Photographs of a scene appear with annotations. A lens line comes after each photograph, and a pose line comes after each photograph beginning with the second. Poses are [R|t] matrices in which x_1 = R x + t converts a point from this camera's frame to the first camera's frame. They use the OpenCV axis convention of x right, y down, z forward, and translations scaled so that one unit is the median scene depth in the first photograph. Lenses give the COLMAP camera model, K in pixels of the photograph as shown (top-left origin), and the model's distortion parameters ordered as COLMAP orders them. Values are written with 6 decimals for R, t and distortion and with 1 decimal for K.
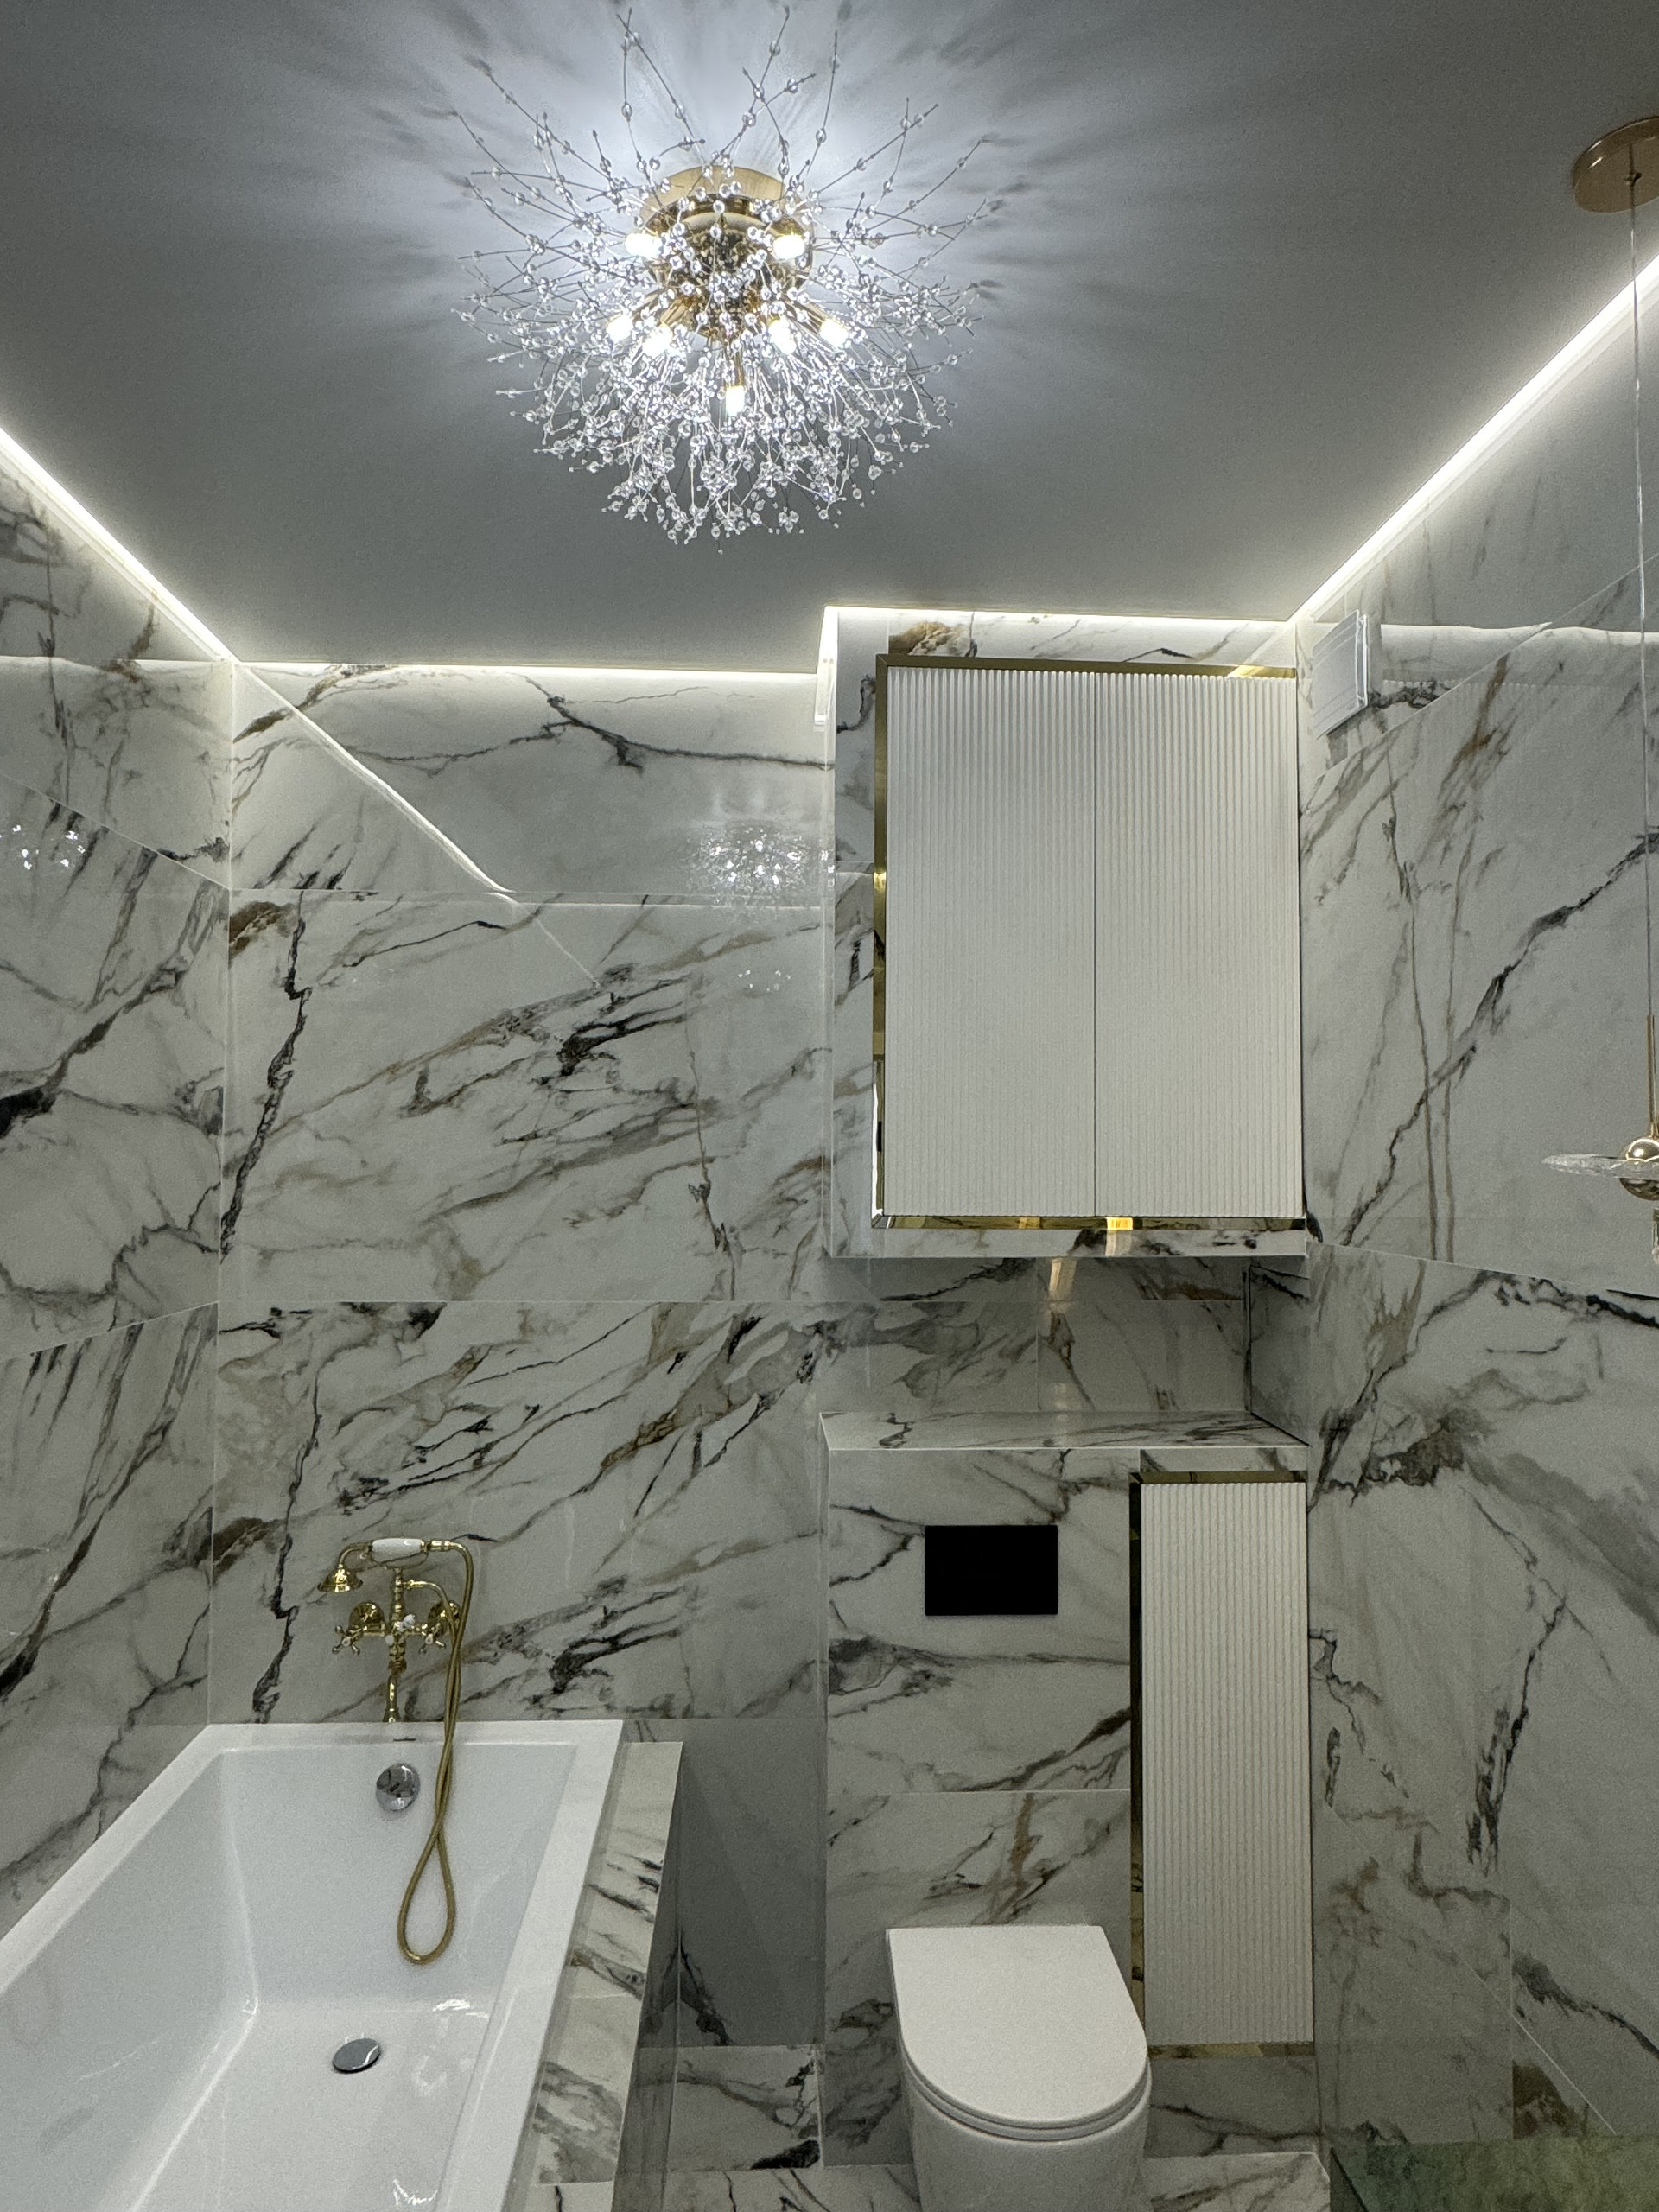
lens RADIAL K [[1294.4, 0, 826.6], [0, 1294.4, 1095.9], [0, 0, 1]] dist [-0.005297, 0.004649]
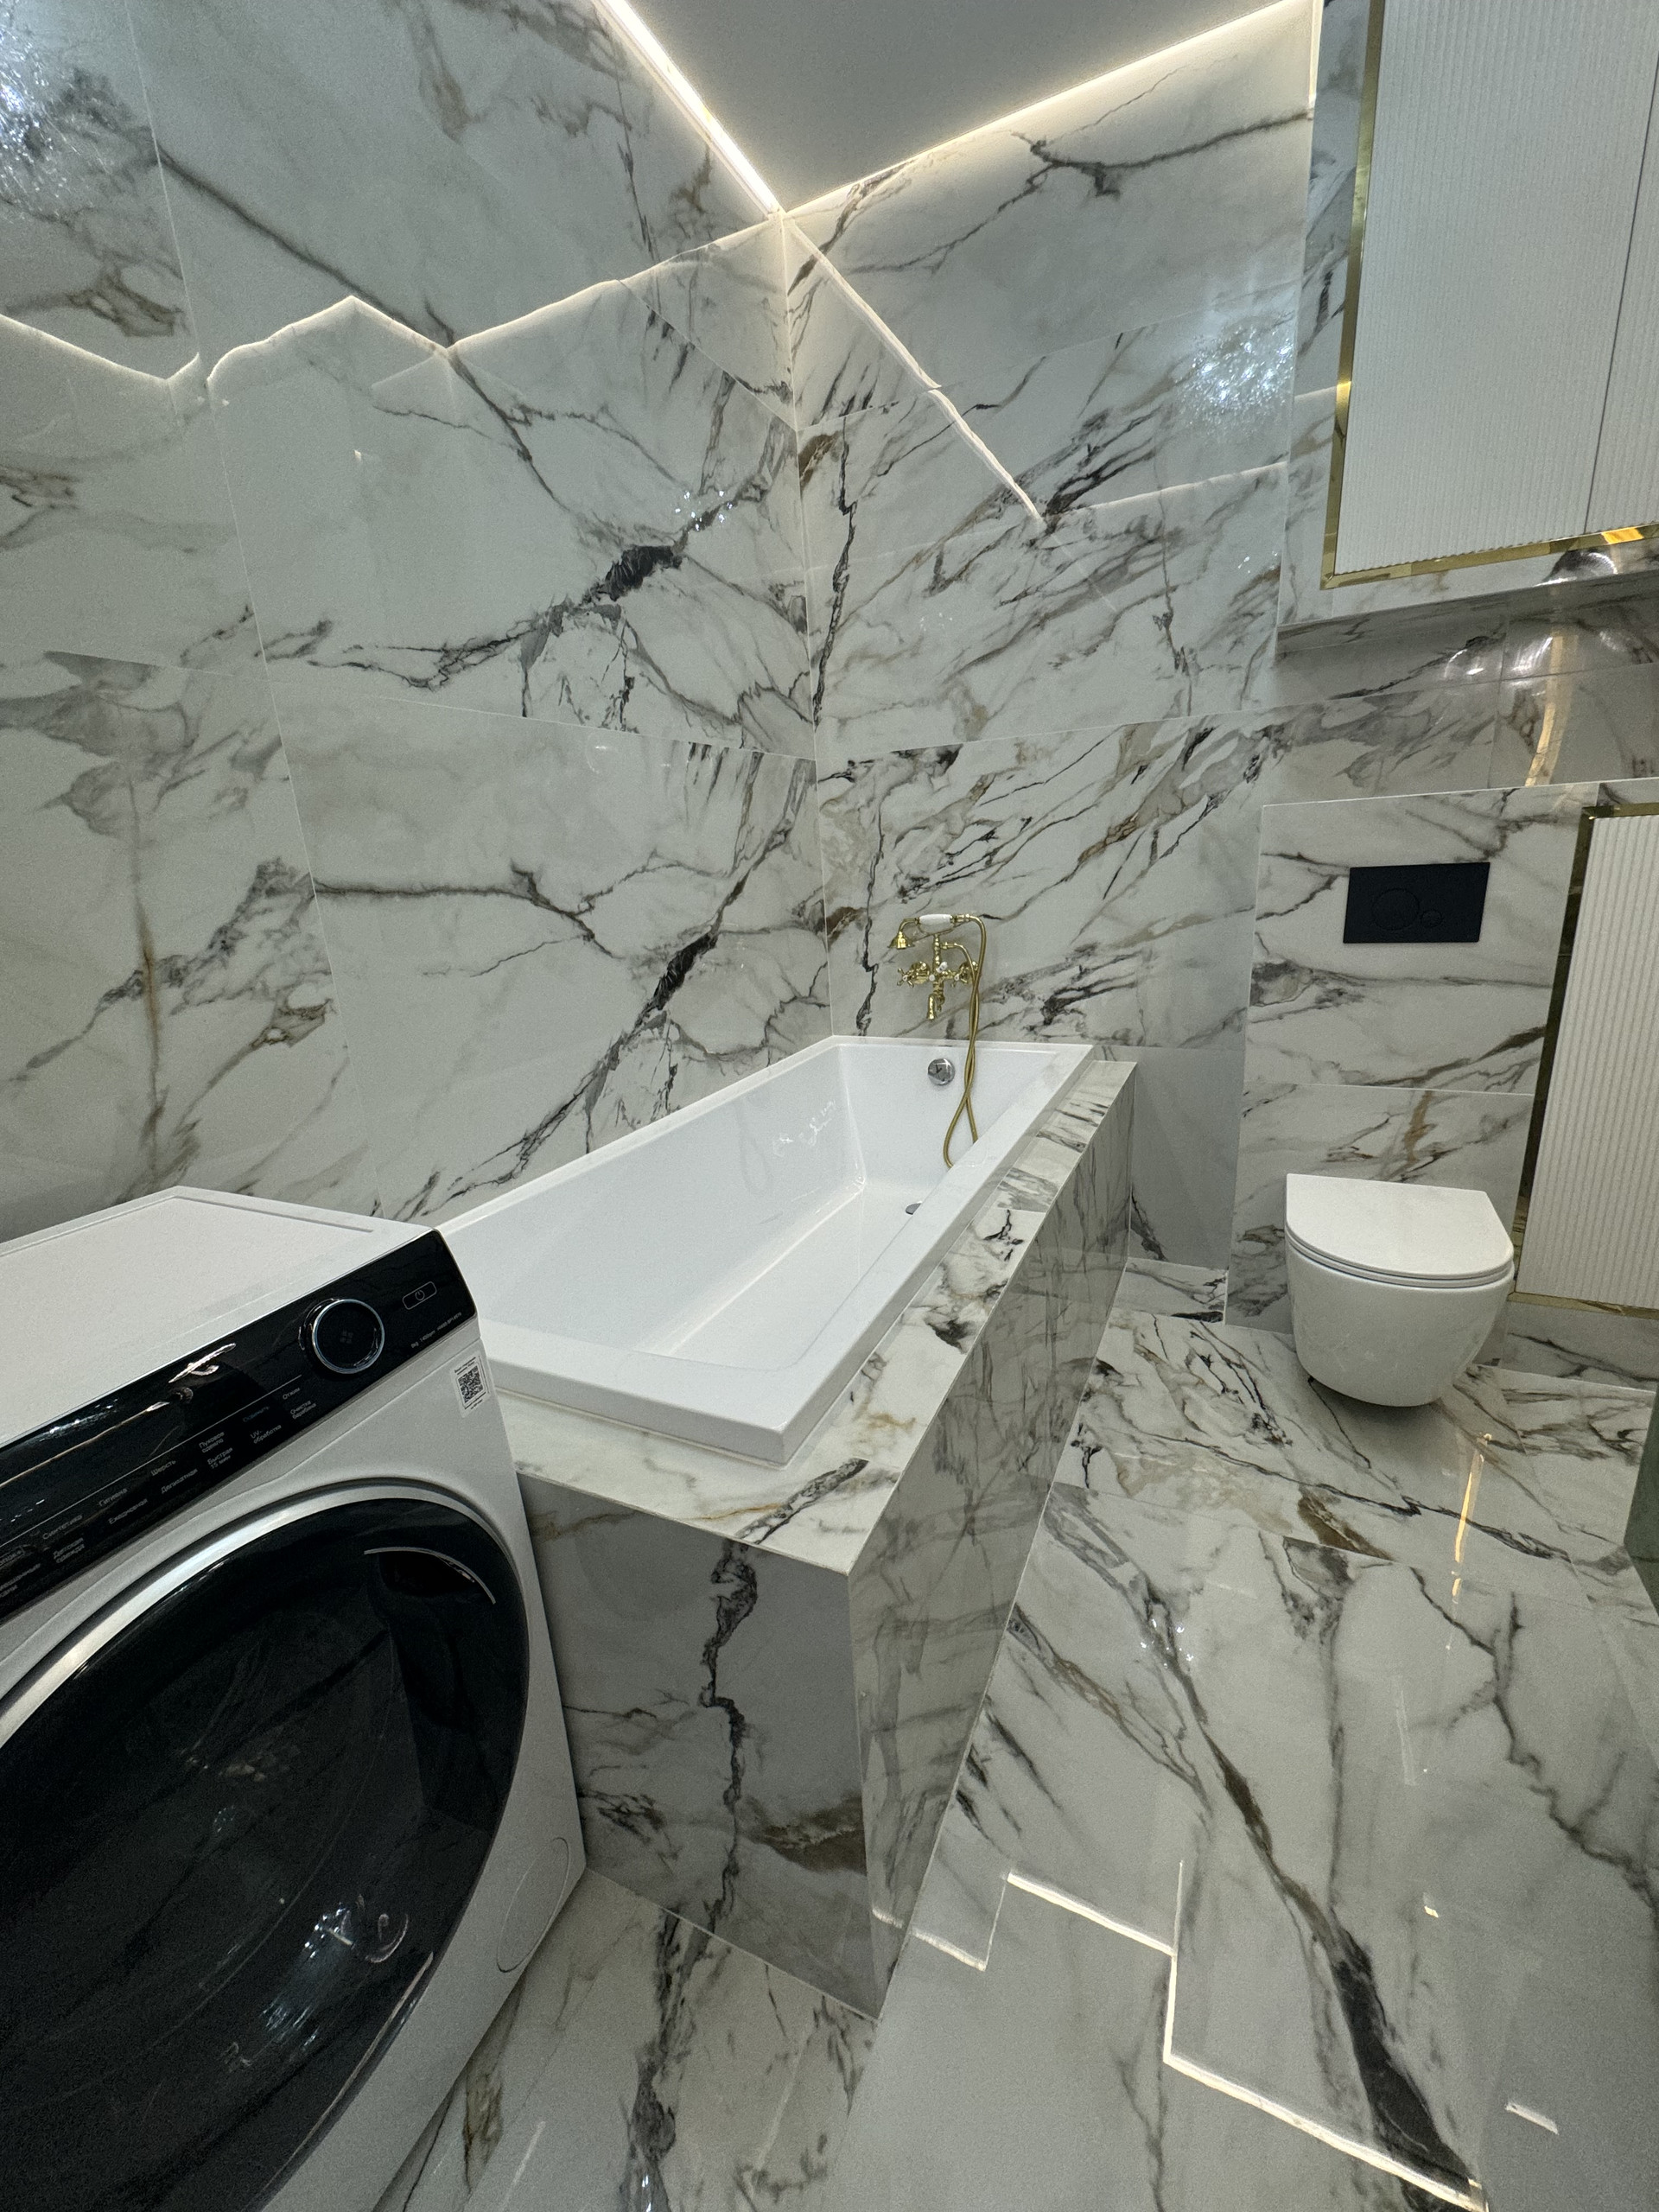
lens RADIAL K [[883.6, 0, 829.0], [0, 883.6, 1108.8], [0, 0, 1]] dist [-0.002161, 0.000394]
pose [[0.878719, 0.074878, -0.471430, 0.054205], [0.086584, 0.946235, 0.311678, 0.247881], [0.469421, -0.314696, 0.824991, 0.053585]]
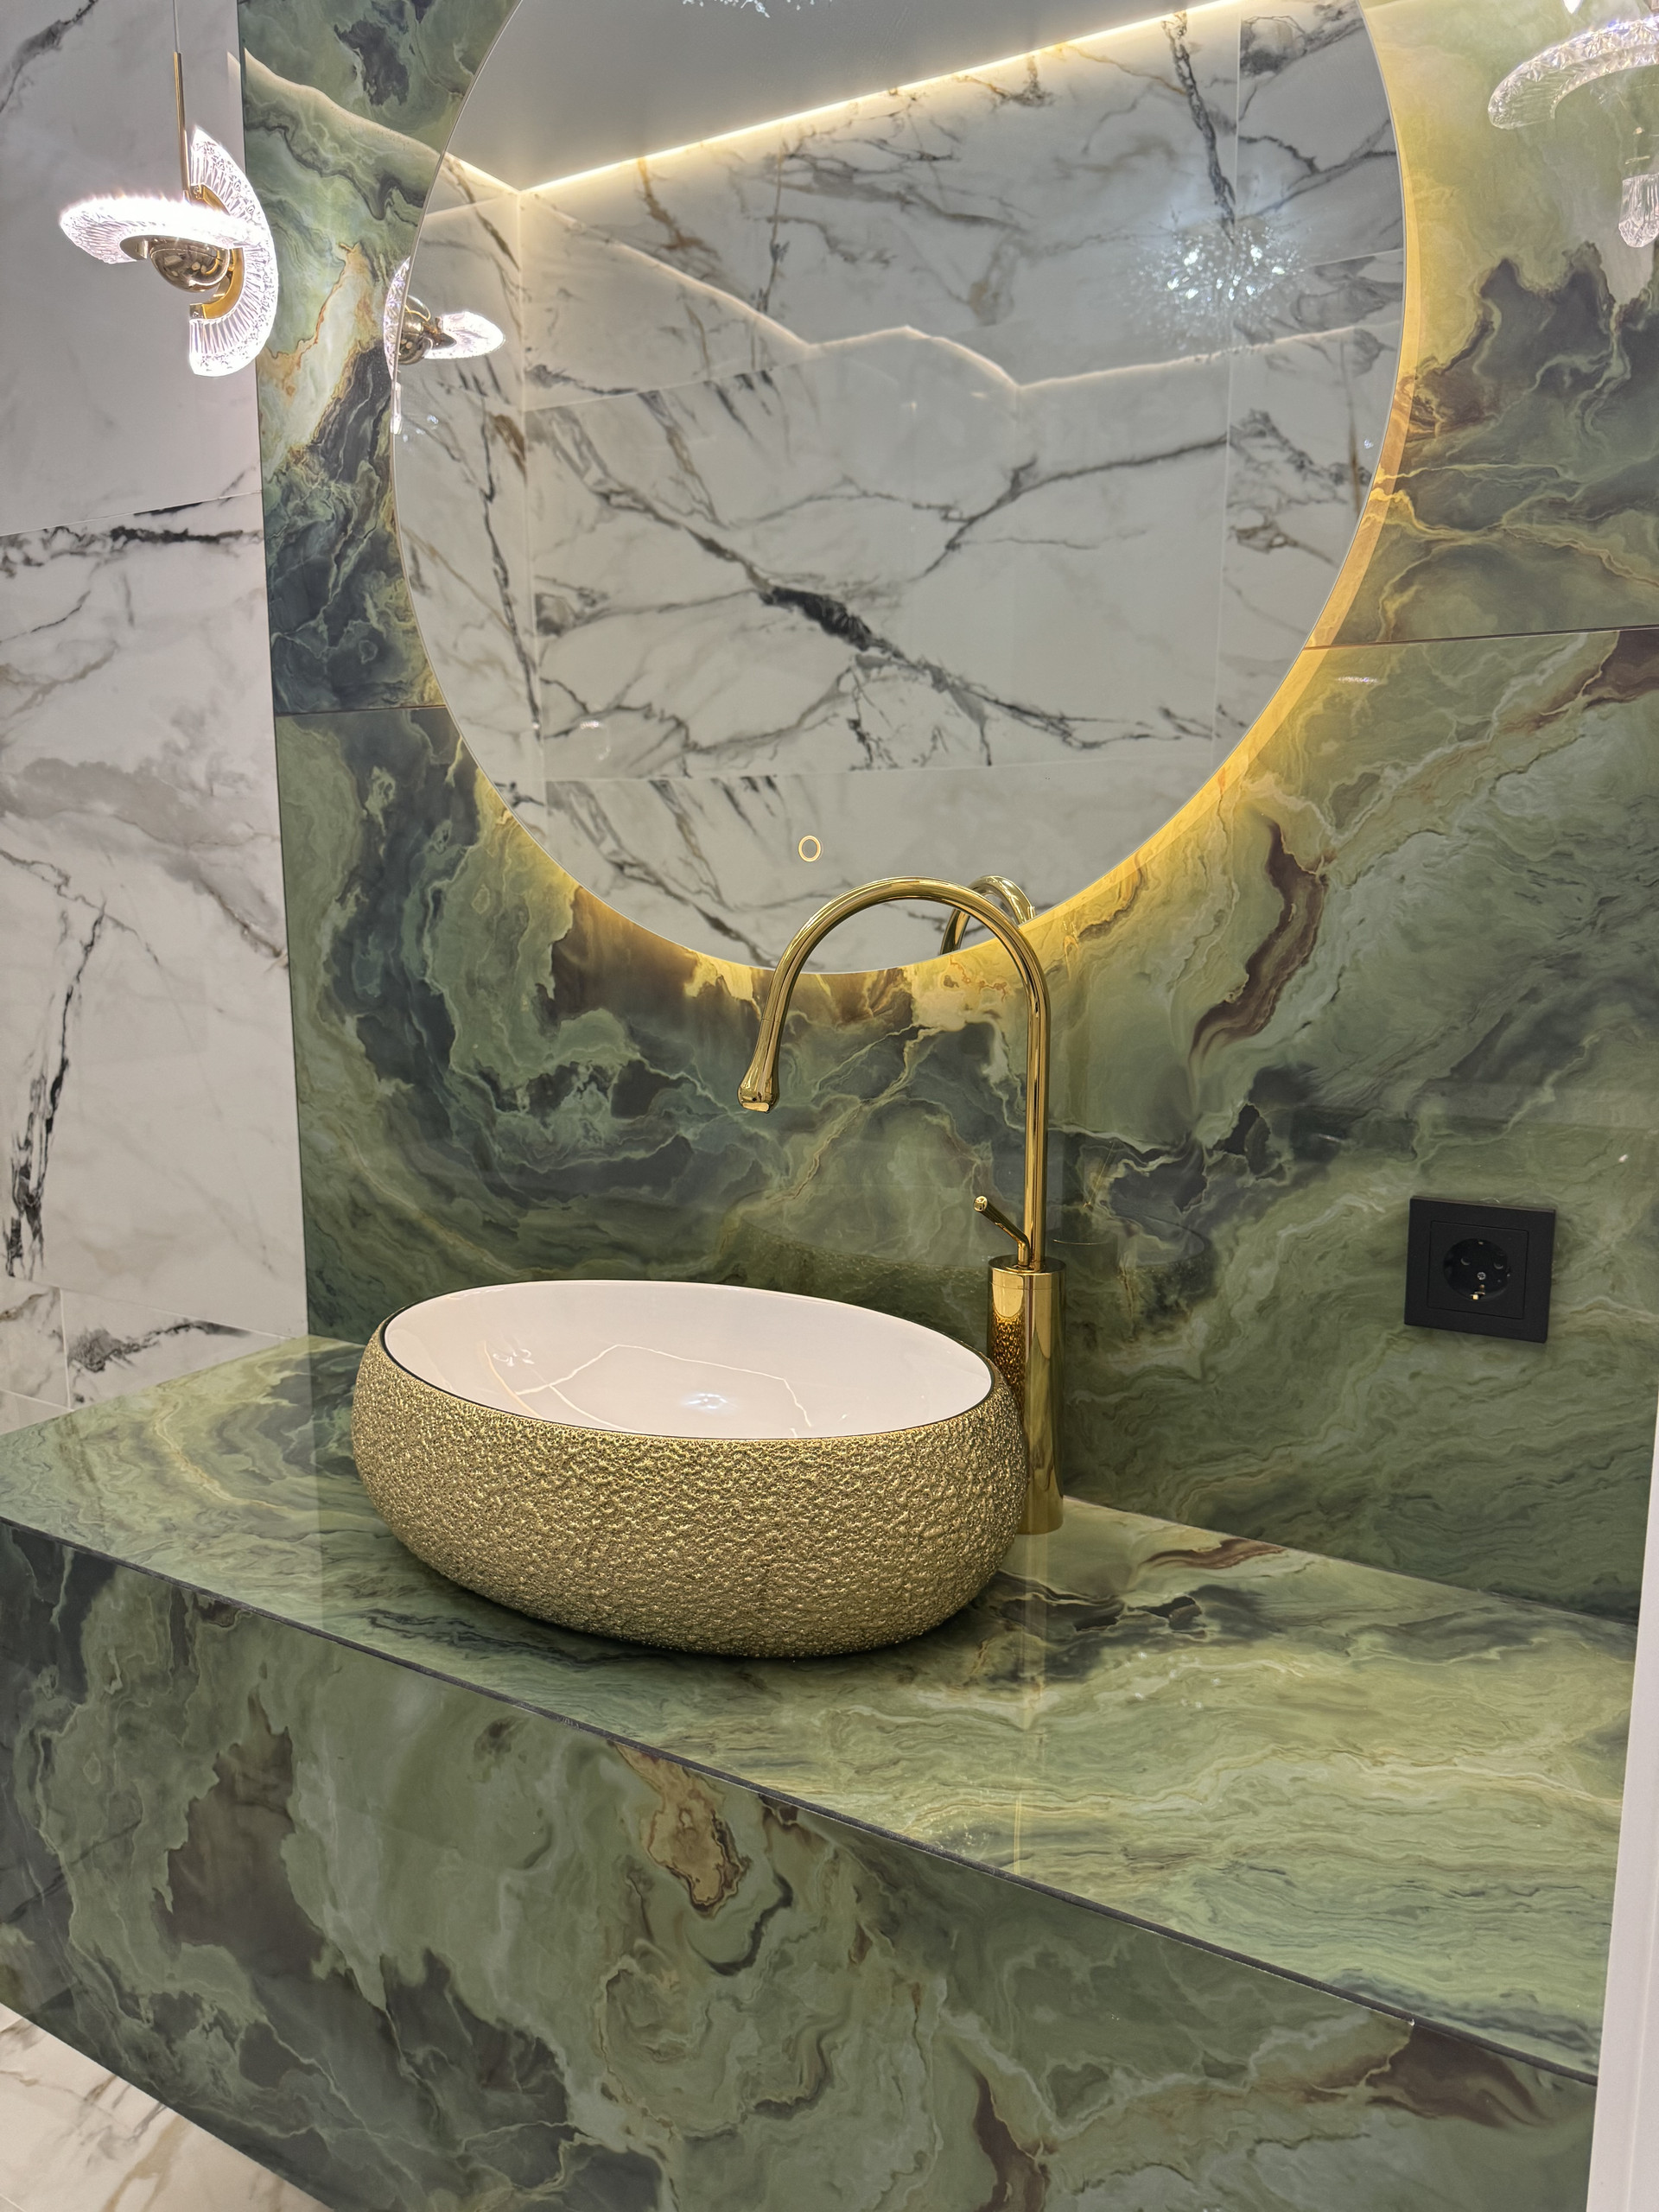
lens RADIAL K [[1572.0, 0, 830.7], [0, 1572.0, 1112.1], [0, 0, 1]] dist [0.058507, -0.093043]
pose [[0.556259, -0.135479, 0.819891, -0.031374], [-0.033148, 0.982218, 0.184792, 0.215337], [-0.830347, -0.129970, 0.541877, 0.003776]]
